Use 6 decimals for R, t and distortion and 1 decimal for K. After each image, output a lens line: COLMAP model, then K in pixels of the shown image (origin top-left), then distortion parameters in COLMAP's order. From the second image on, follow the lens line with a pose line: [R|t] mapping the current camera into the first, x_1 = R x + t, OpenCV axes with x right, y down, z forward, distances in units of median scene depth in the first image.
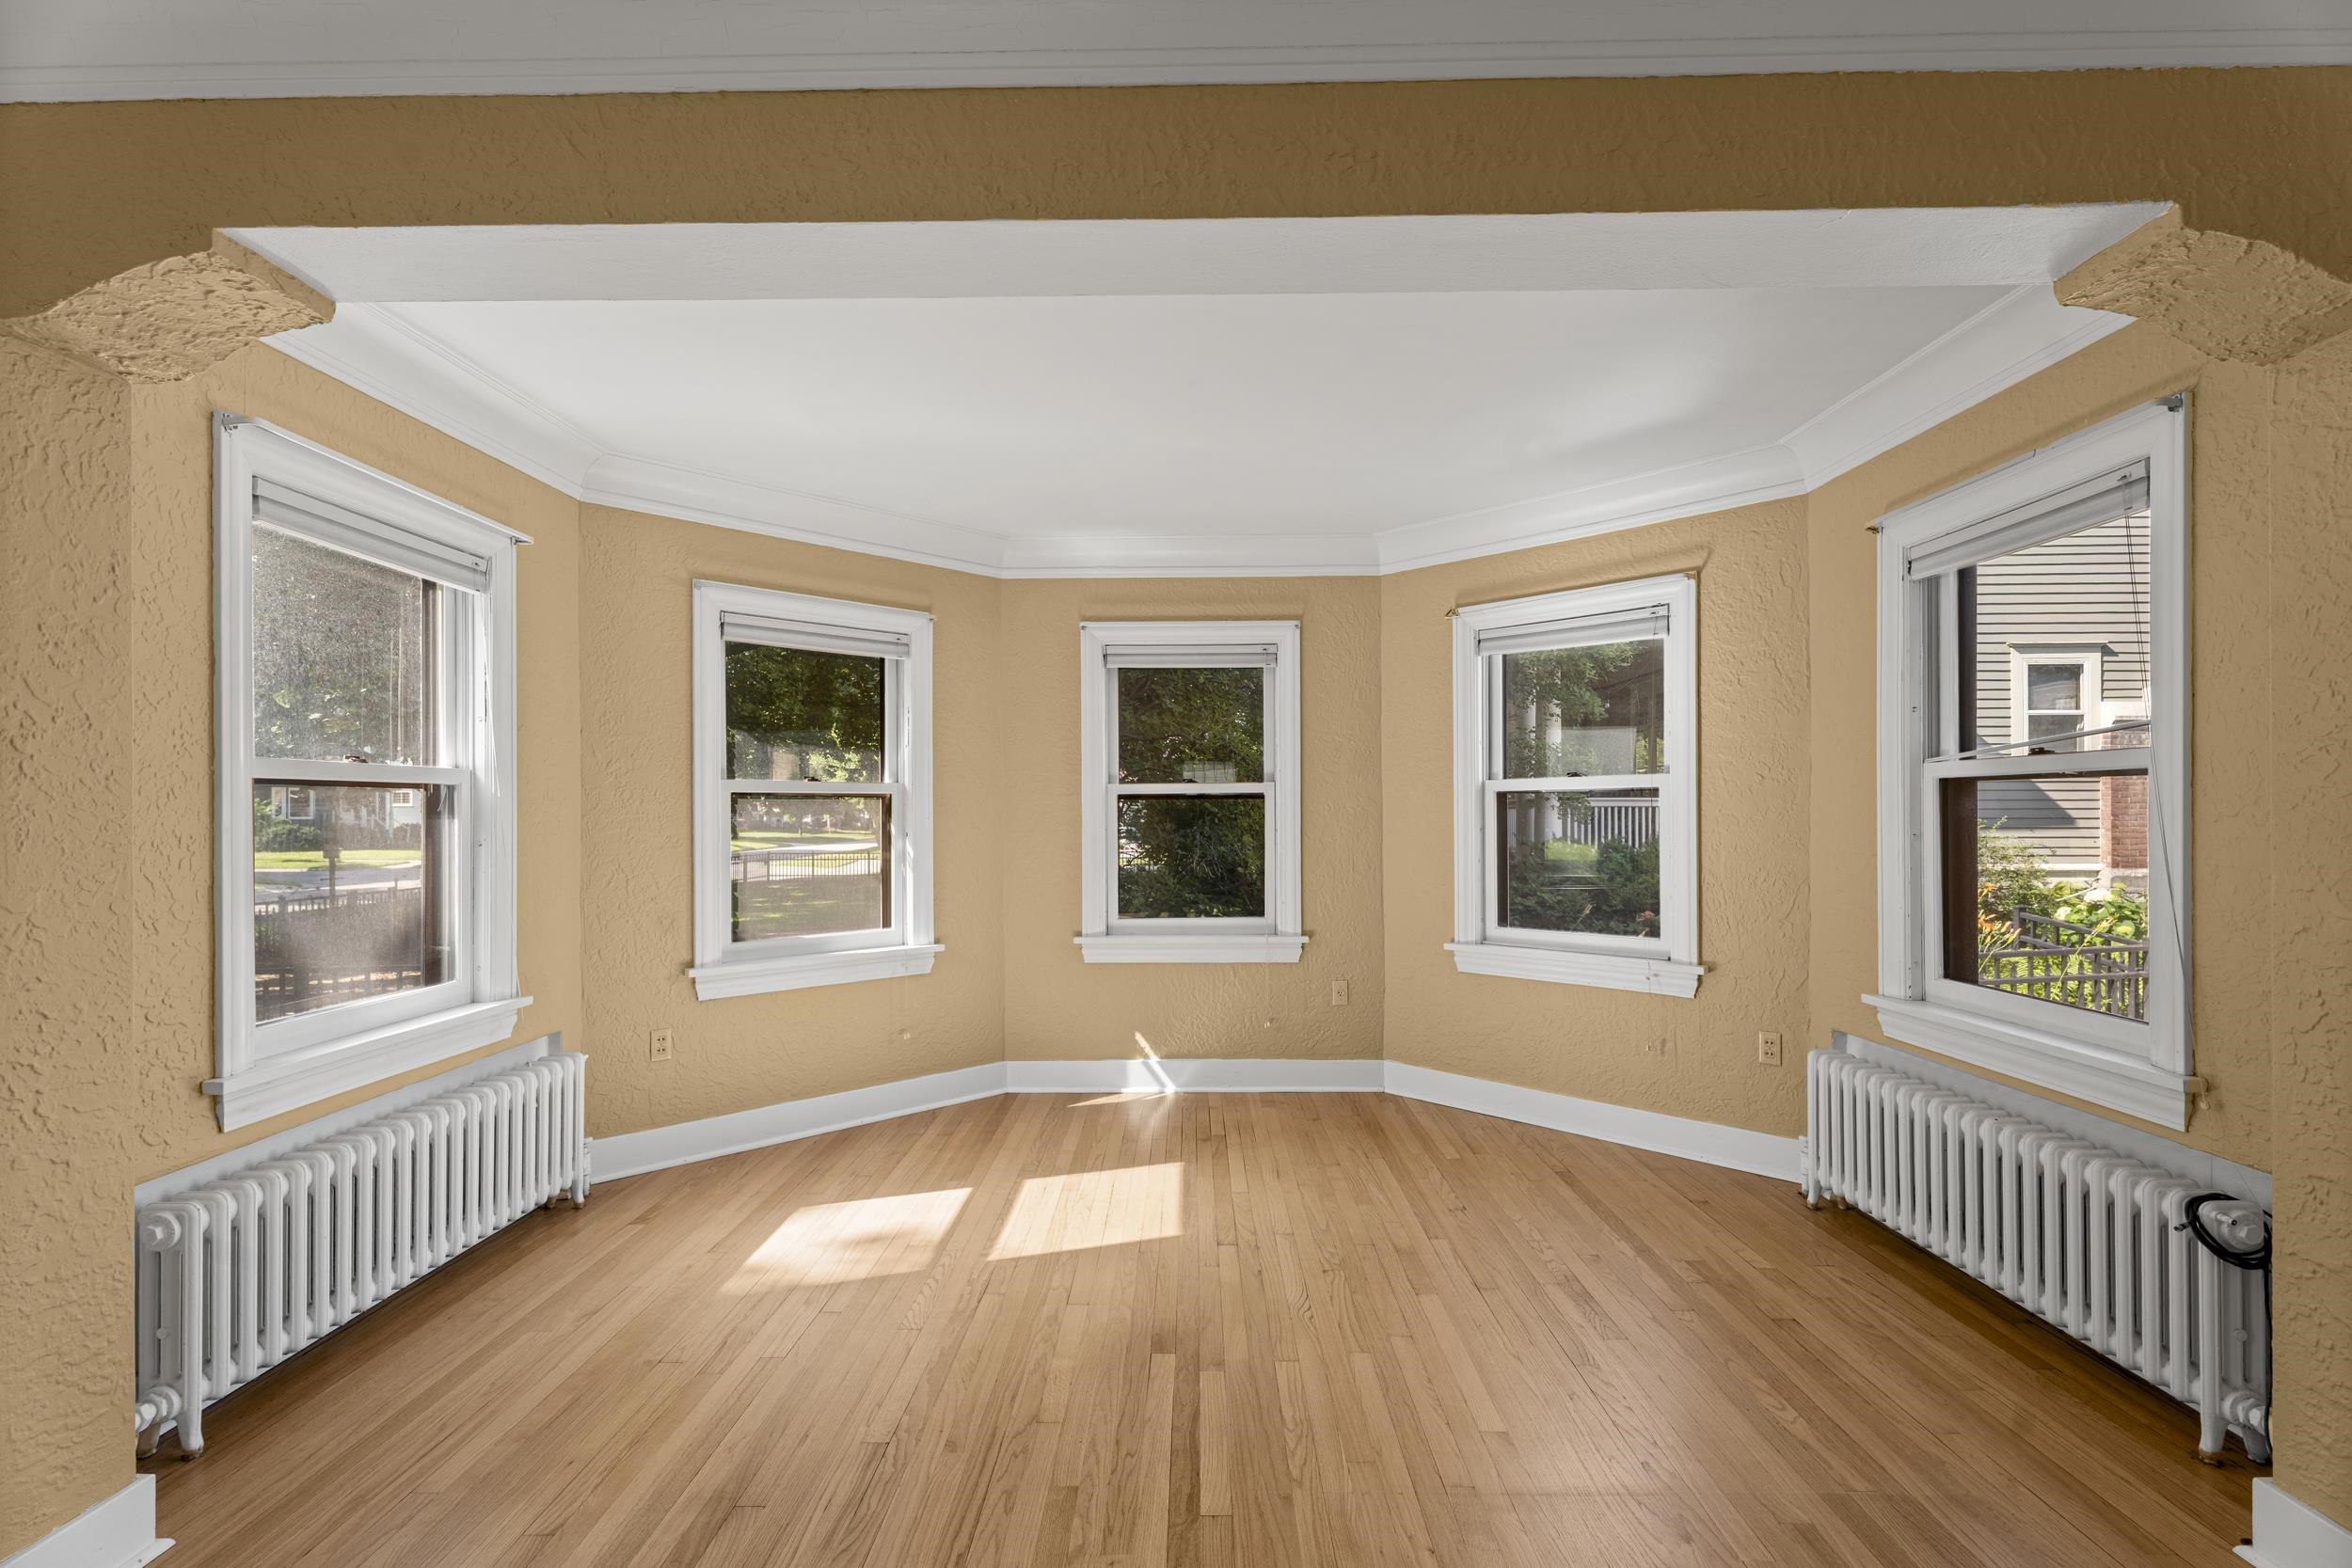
lens RADIAL K [[1074.9, 0, 1184.6], [0, 1074.9, 808.7], [0, 0, 1]] dist [0.005023, 0.000565]
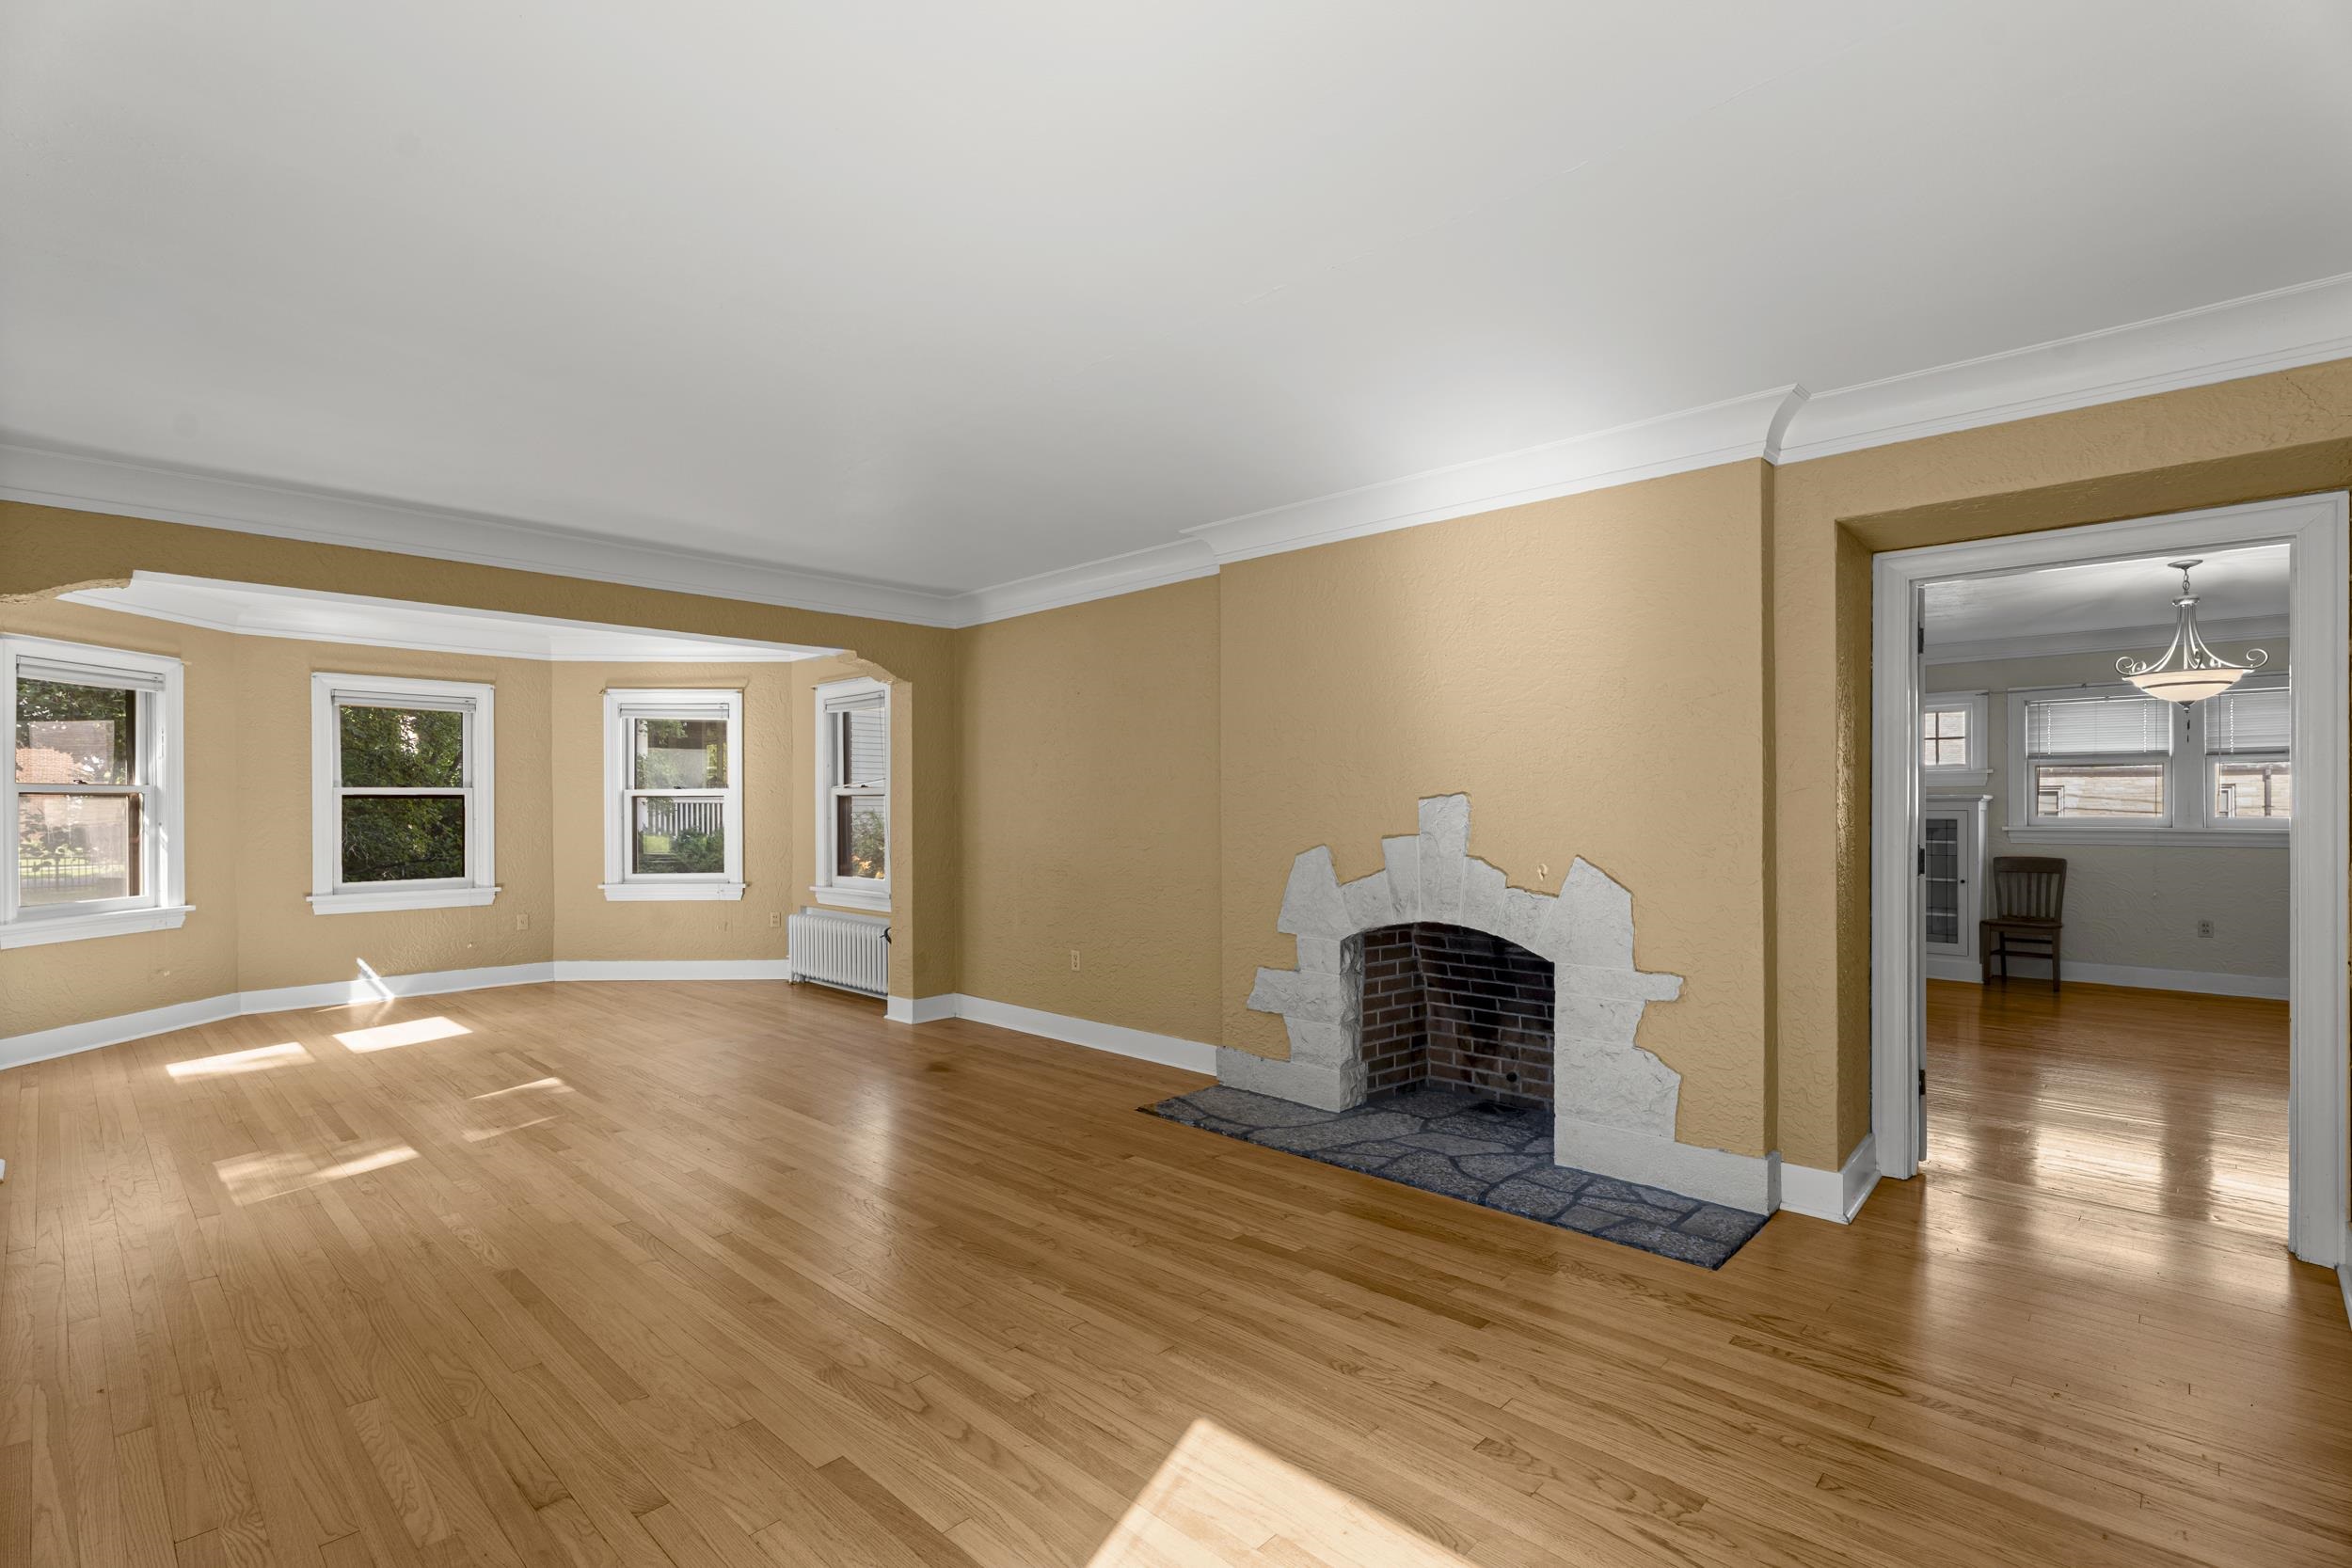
lens RADIAL K [[1074.9, 0, 1184.6], [0, 1074.9, 808.7], [0, 0, 1]] dist [0.005023, 0.000565]
pose [[0.682844, 0.000959, 0.730564, -0.373732], [-0.004751, 0.999984, 0.003128, -0.005365], [-0.730549, -0.005607, 0.682838, -0.851049]]
